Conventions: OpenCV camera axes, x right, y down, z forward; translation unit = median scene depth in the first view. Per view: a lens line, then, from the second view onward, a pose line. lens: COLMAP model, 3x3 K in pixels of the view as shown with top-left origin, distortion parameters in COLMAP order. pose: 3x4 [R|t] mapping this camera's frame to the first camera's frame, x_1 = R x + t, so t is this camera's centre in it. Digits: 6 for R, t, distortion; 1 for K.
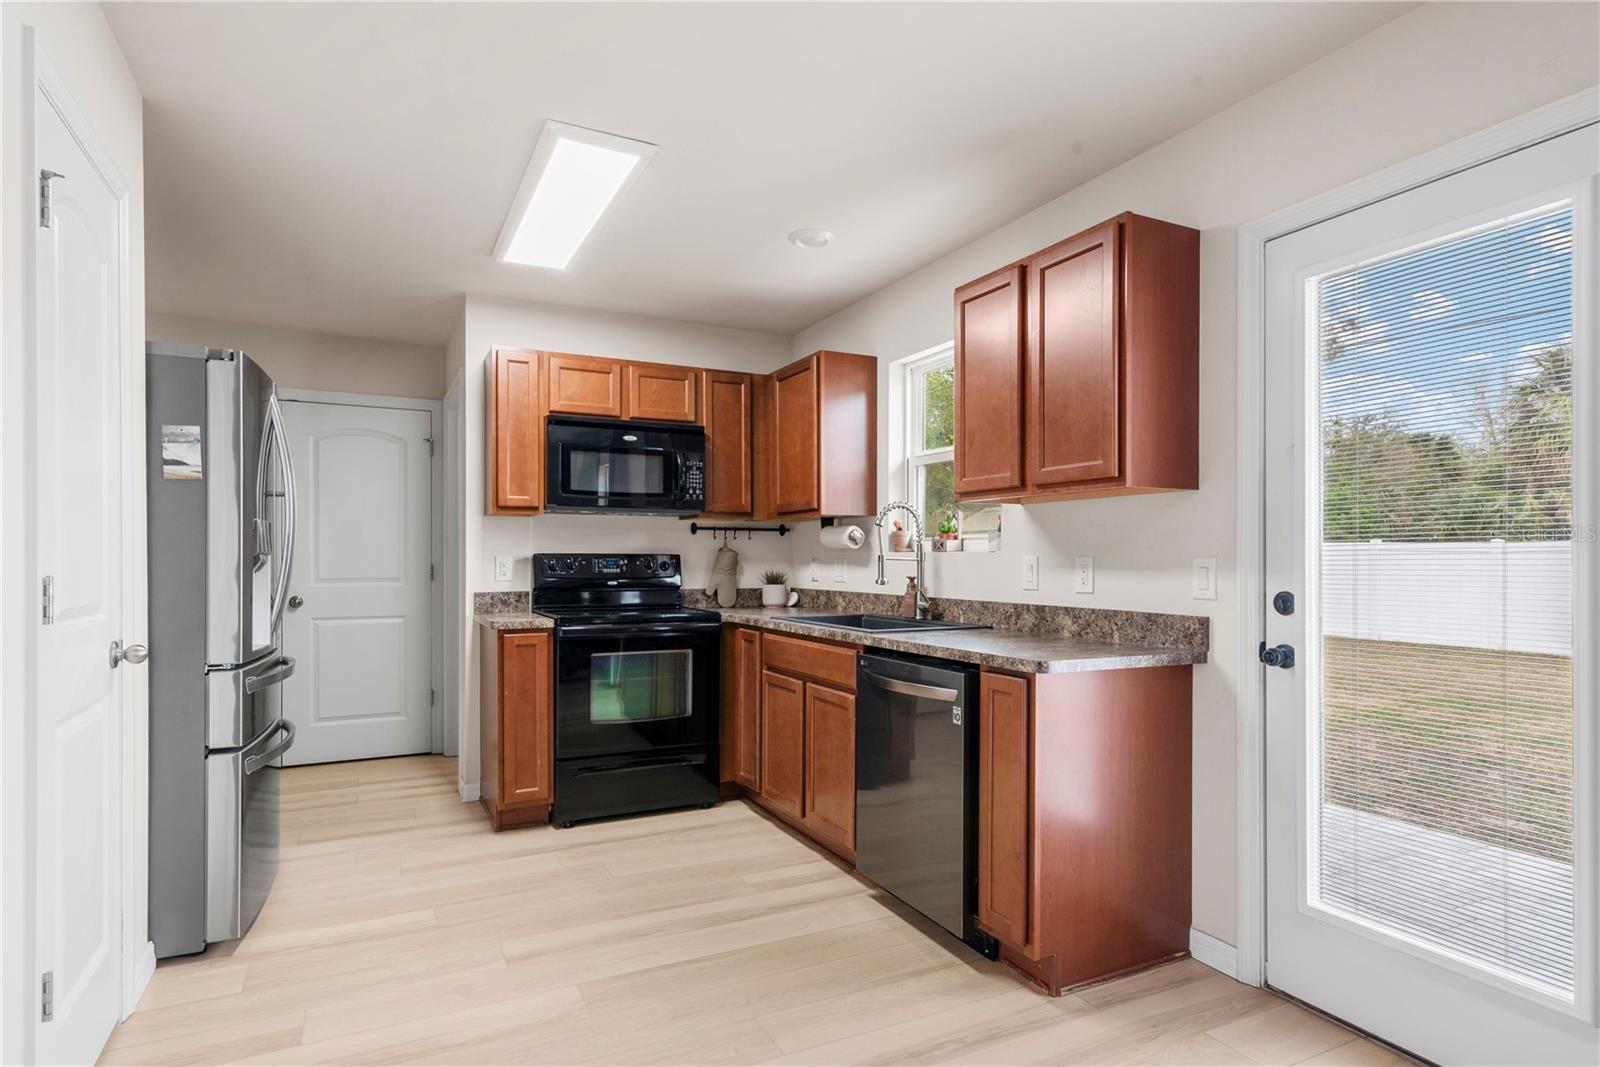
lens RADIAL K [[848.6, 0, 796.2], [0, 848.6, 556.2], [0, 0, 1]] dist [0.003811, 0.000850]
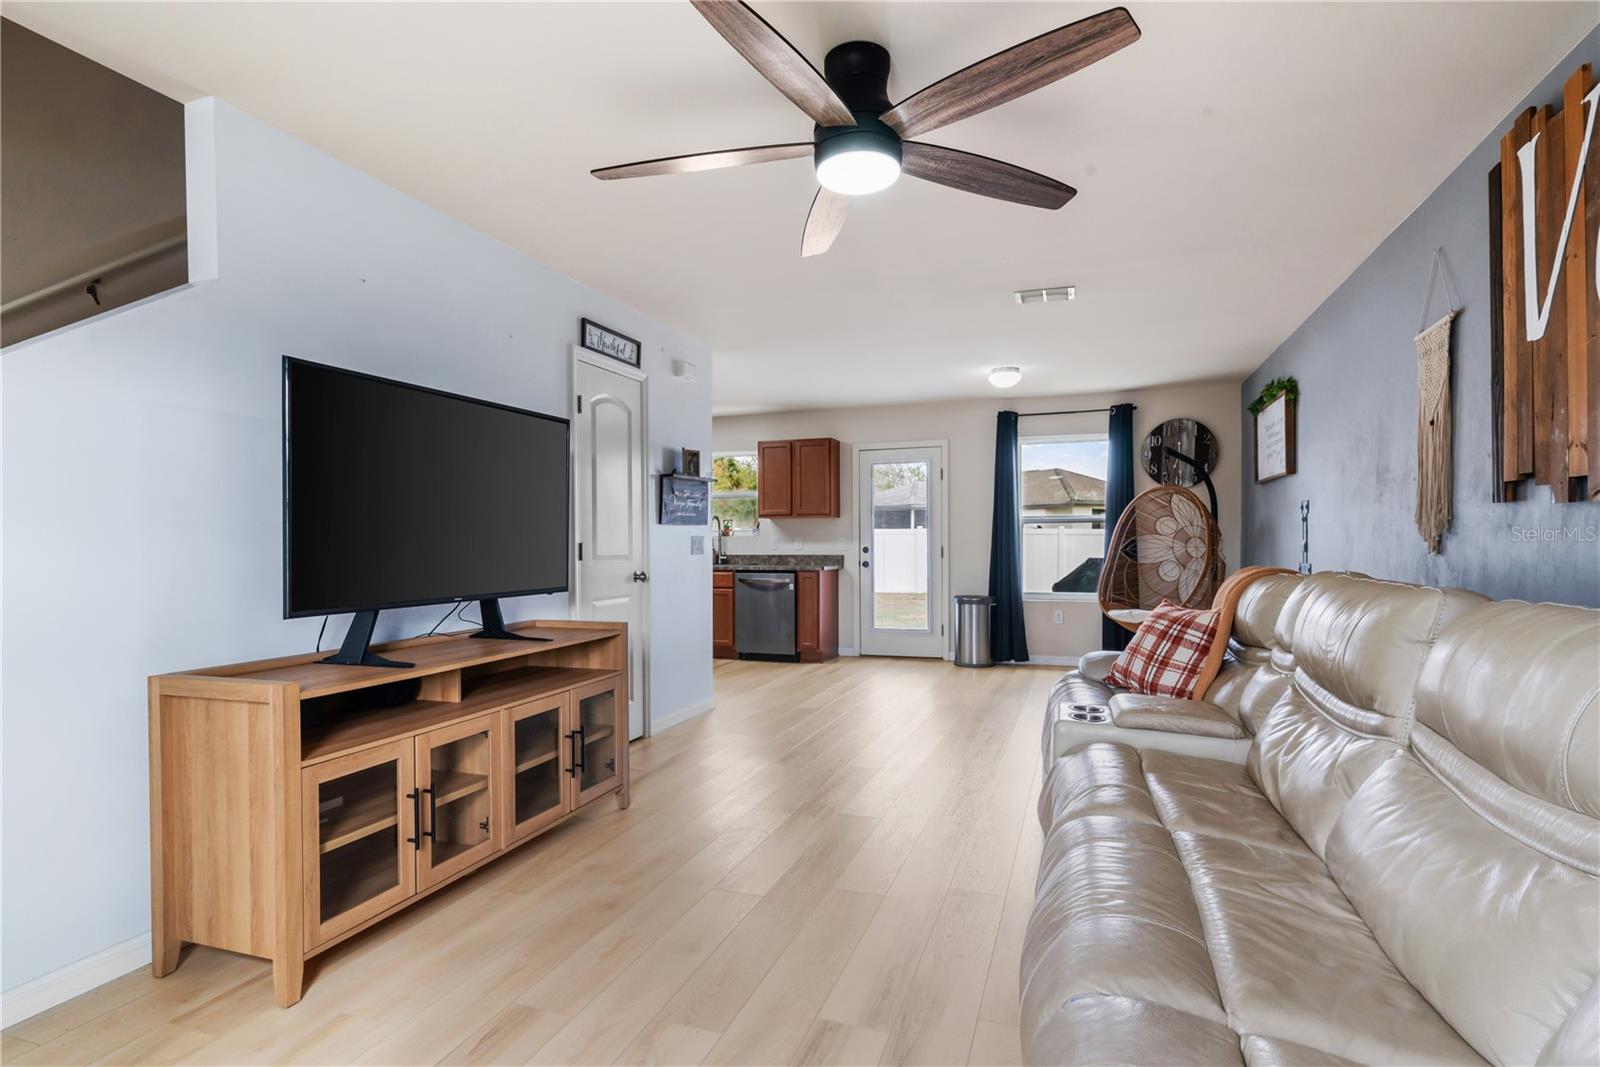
lens RADIAL K [[809.0, 0, 799.8], [0, 809.0, 546.9], [0, 0, 1]] dist [0.004241, 0.000903]
pose [[0.723765, -0.009971, 0.689975, -1.300088], [0.005874, 0.999948, 0.008289, 0.007433], [-0.690022, -0.001946, 0.723786, -0.852522]]
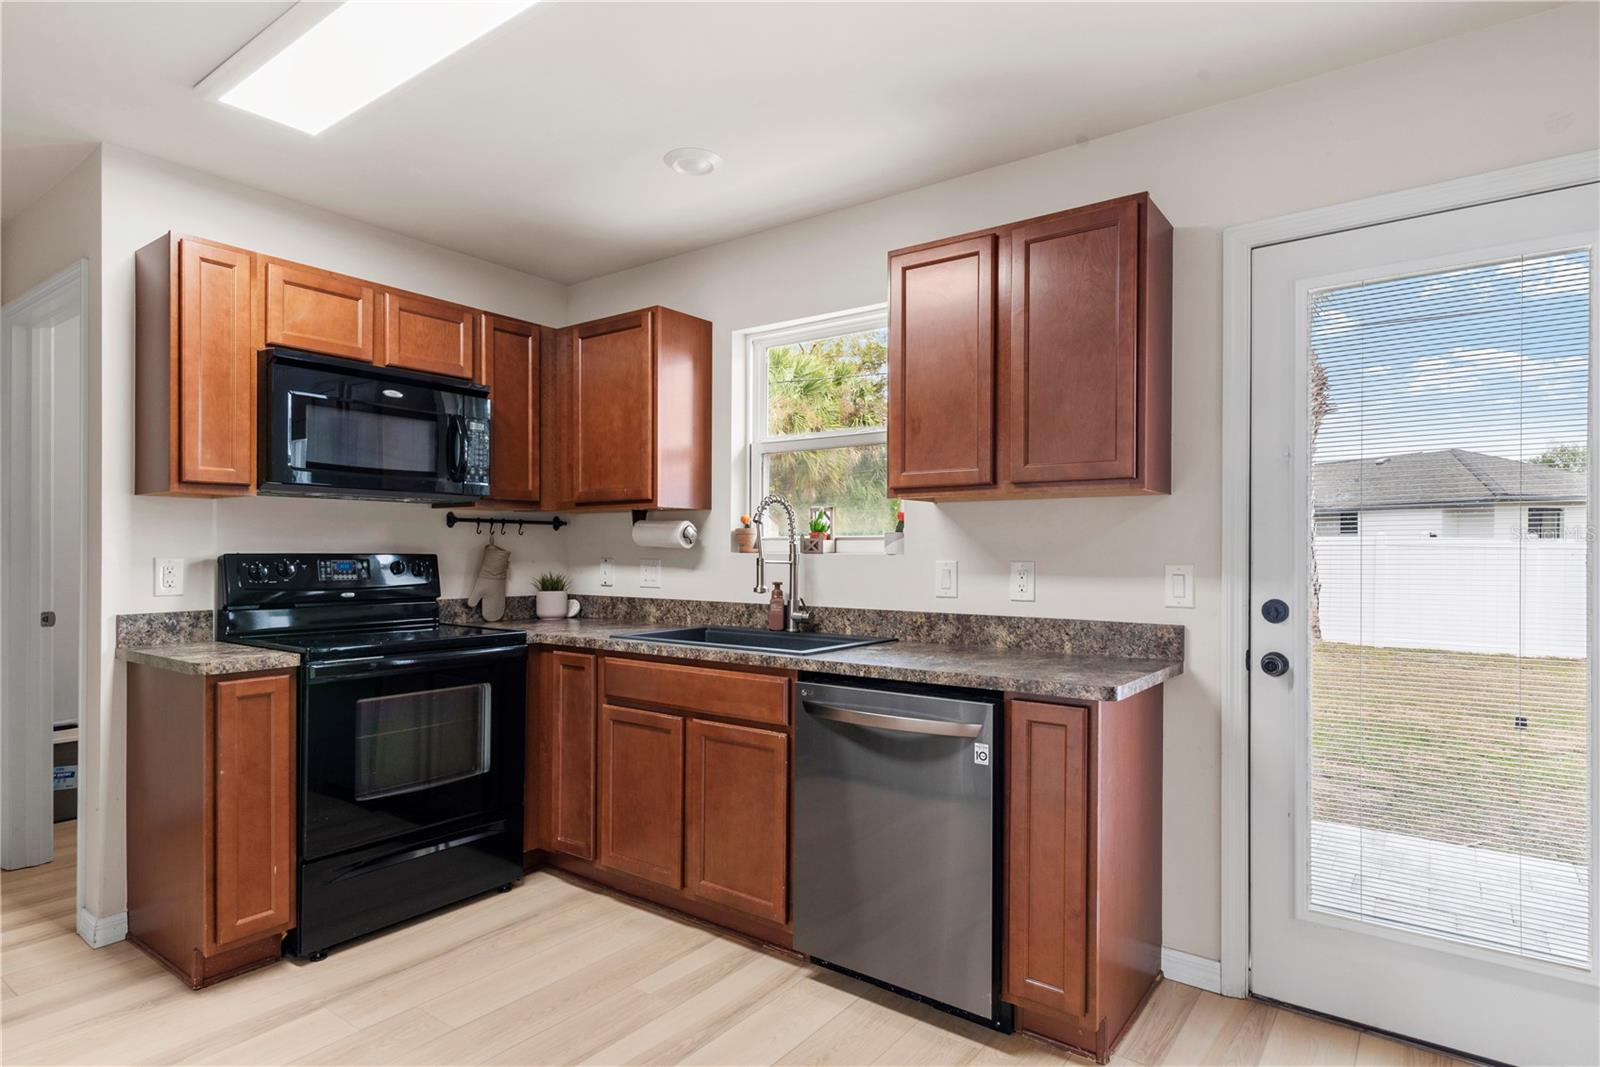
lens RADIAL K [[858.9, 0, 796.6], [0, 858.9, 548.8], [0, 0, 1]] dist [0.001747, -0.000654]
pose [[0.892724, 0.003033, 0.450593, -0.242773], [-0.003739, 0.999993, 0.000678, -0.010564], [-0.450588, -0.002290, 0.892729, 0.219513]]
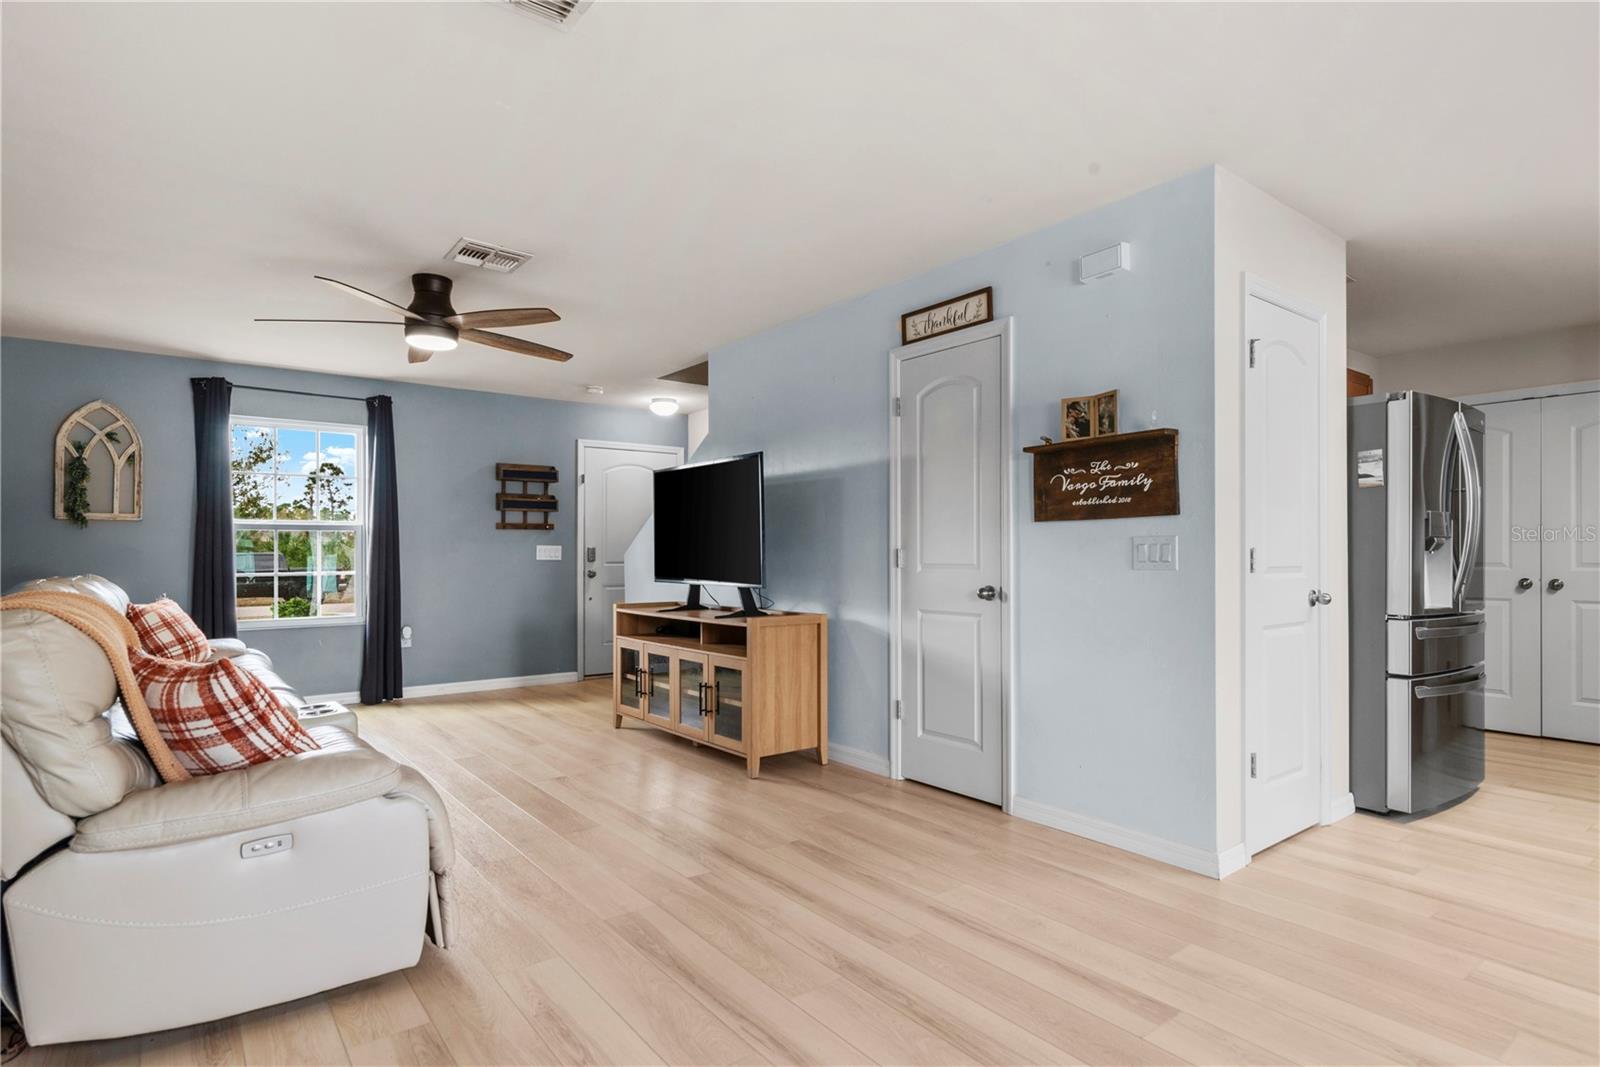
lens RADIAL K [[848.6, 0, 796.2], [0, 848.6, 556.2], [0, 0, 1]] dist [0.003811, 0.000850]
pose [[0.181163, 0.001898, -0.983451, 0.373510], [0.003754, 0.999990, 0.002621, 0.014958], [0.983446, -0.004167, 0.181154, -0.166798]]
